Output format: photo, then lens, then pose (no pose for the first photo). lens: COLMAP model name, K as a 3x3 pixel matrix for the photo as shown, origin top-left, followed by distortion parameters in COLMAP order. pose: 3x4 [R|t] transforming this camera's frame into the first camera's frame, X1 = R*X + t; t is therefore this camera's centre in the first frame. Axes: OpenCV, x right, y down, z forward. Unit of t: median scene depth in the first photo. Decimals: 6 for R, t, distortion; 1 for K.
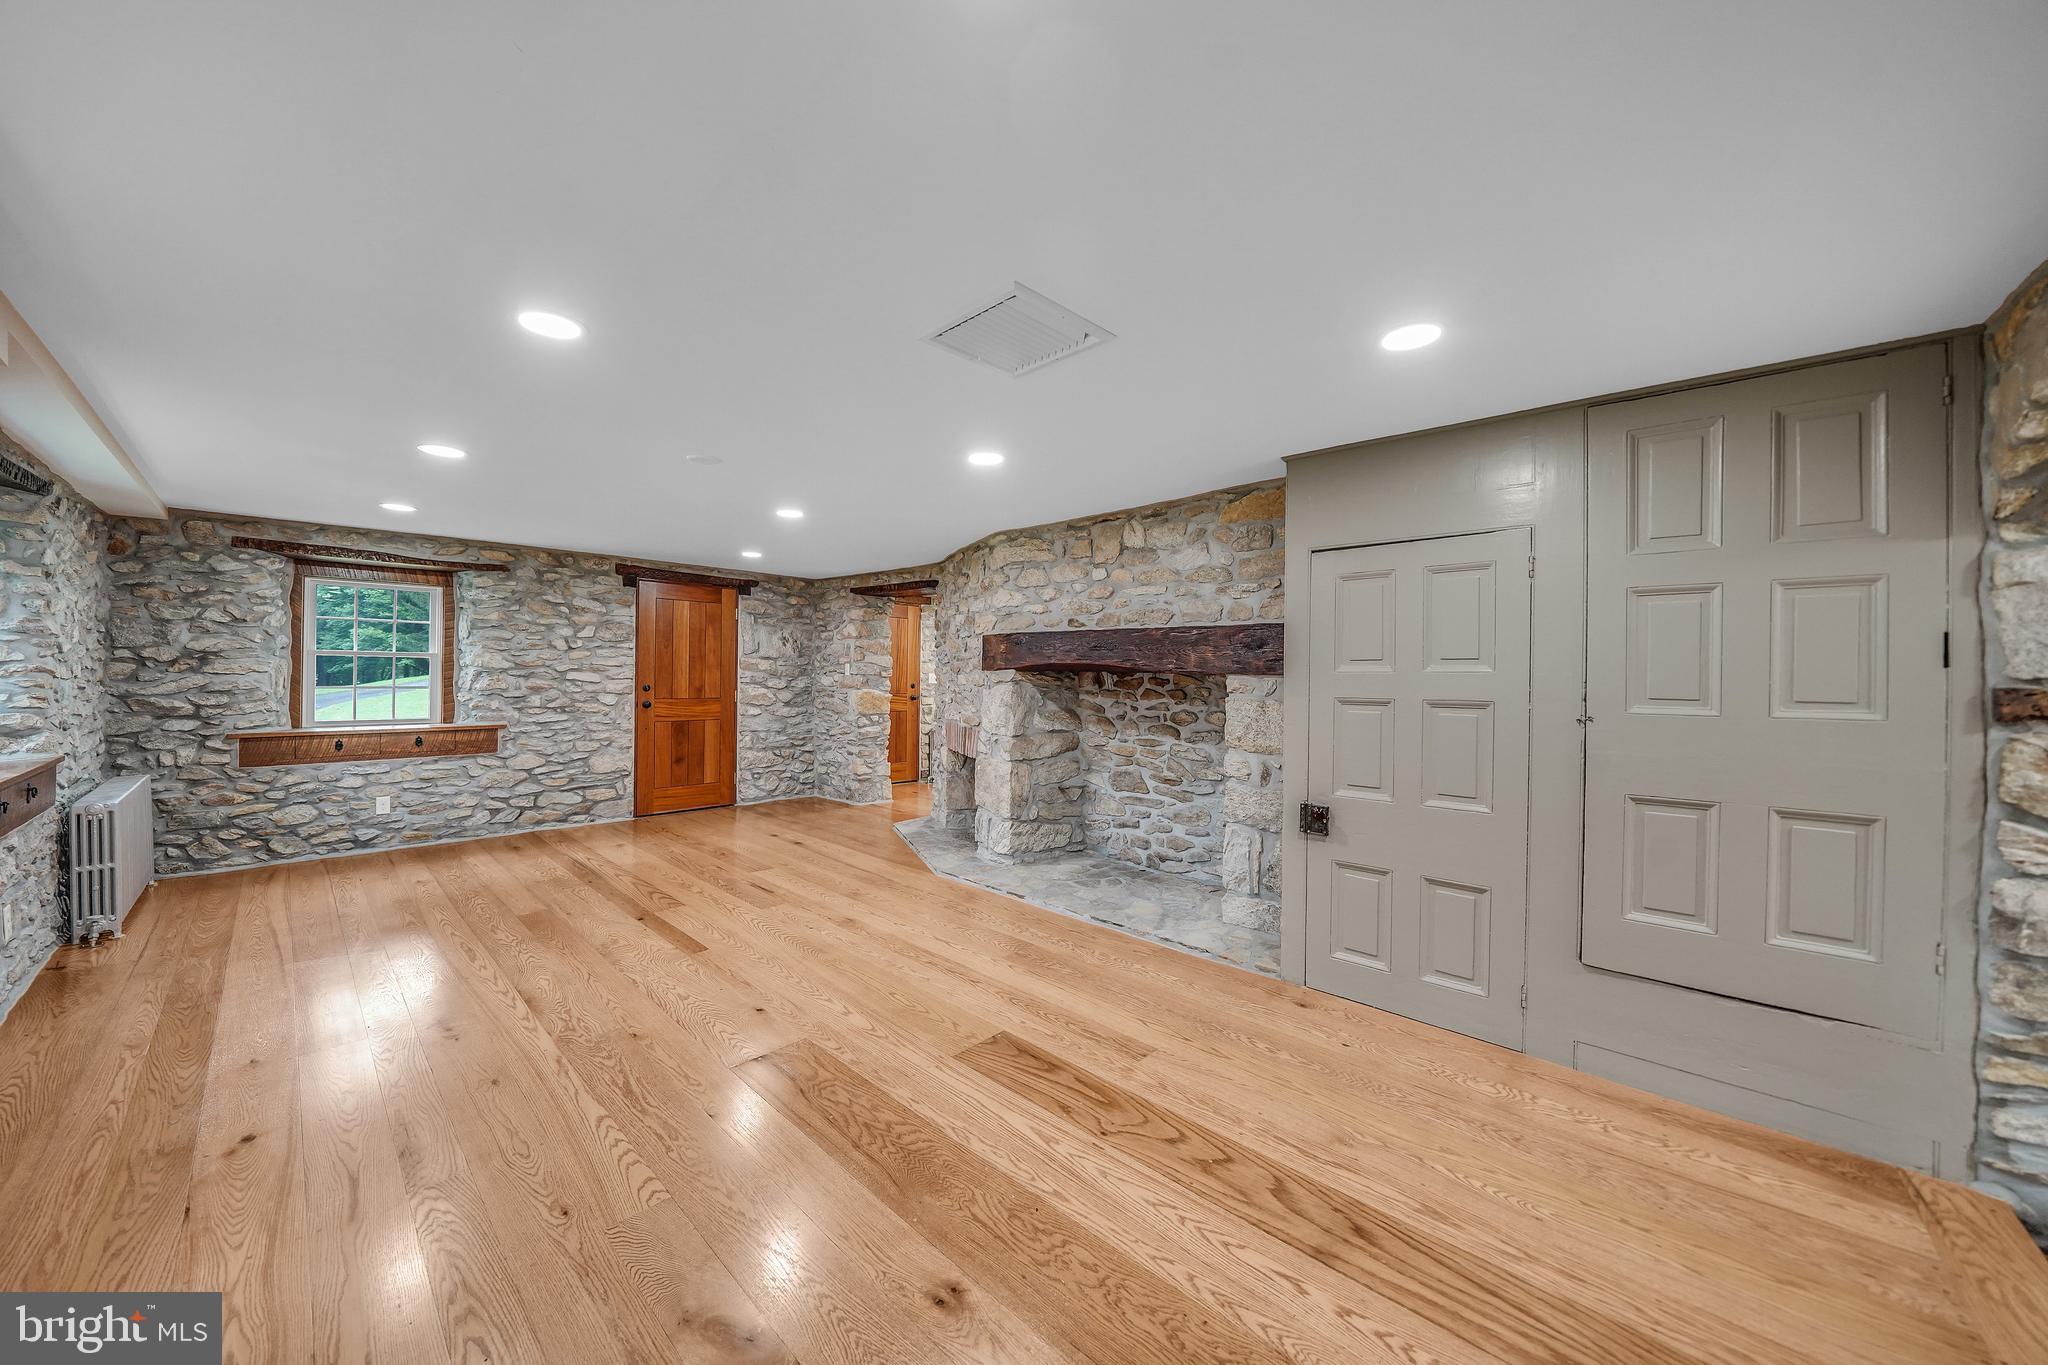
lens RADIAL K [[712.2, 0, 1010.1], [0, 712.2, 678.1], [0, 0, 1]] dist [-0.018107, 0.000601]
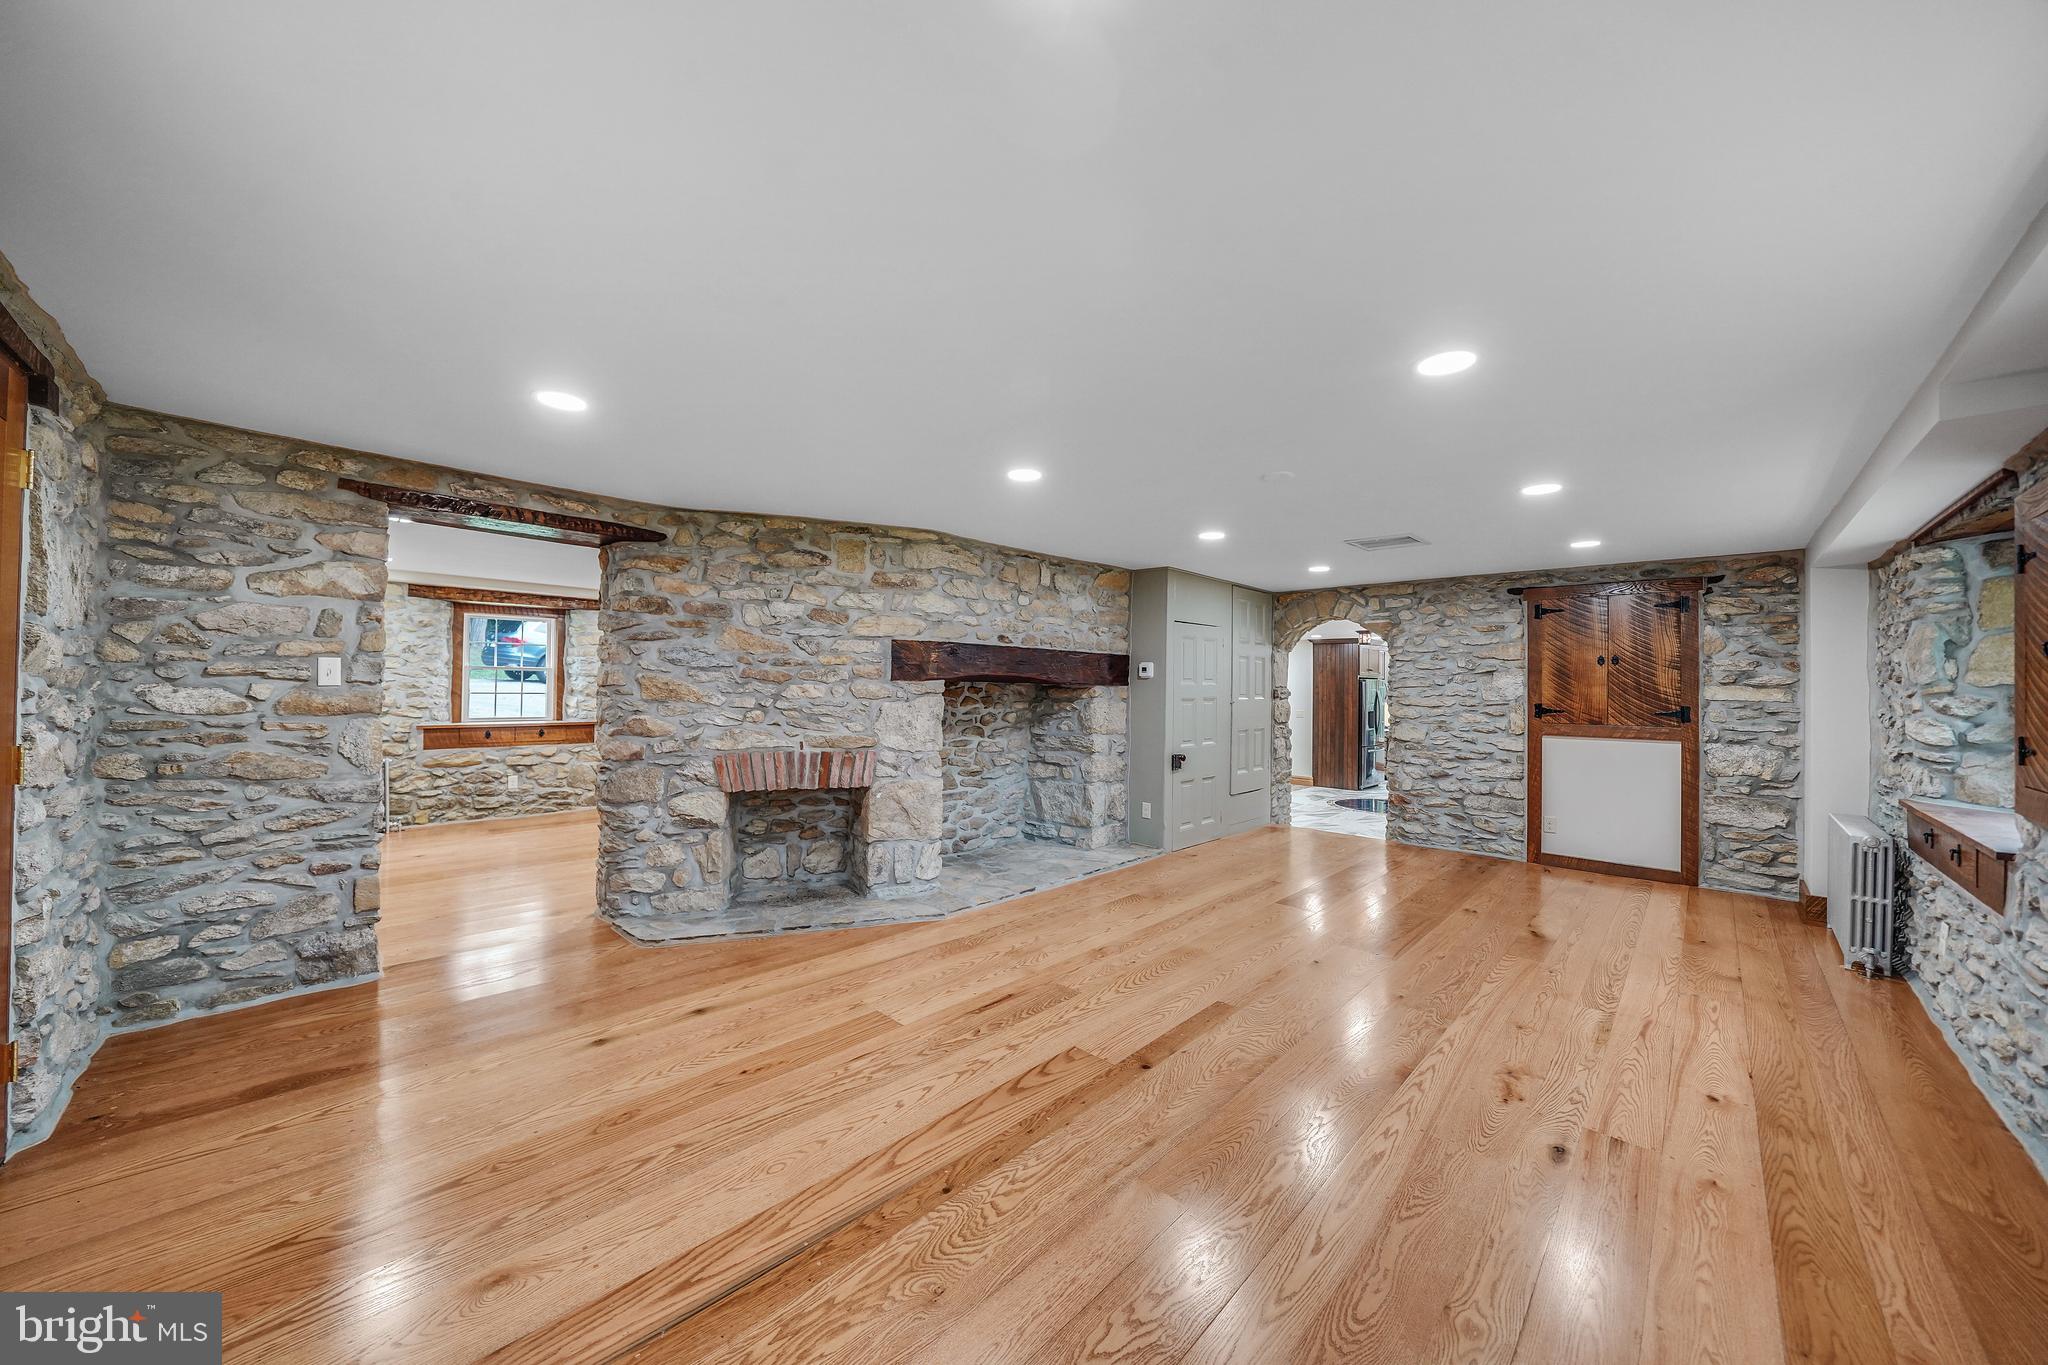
lens RADIAL K [[712.2, 0, 1007.8], [0, 712.2, 679.5], [0, 0, 1]] dist [-0.018107, 0.000601]
pose [[0.022025, -0.003711, 0.999751, -0.986981], [-0.006451, 0.999972, 0.003854, -0.017577], [-0.999737, -0.006534, 0.022000, 0.932118]]
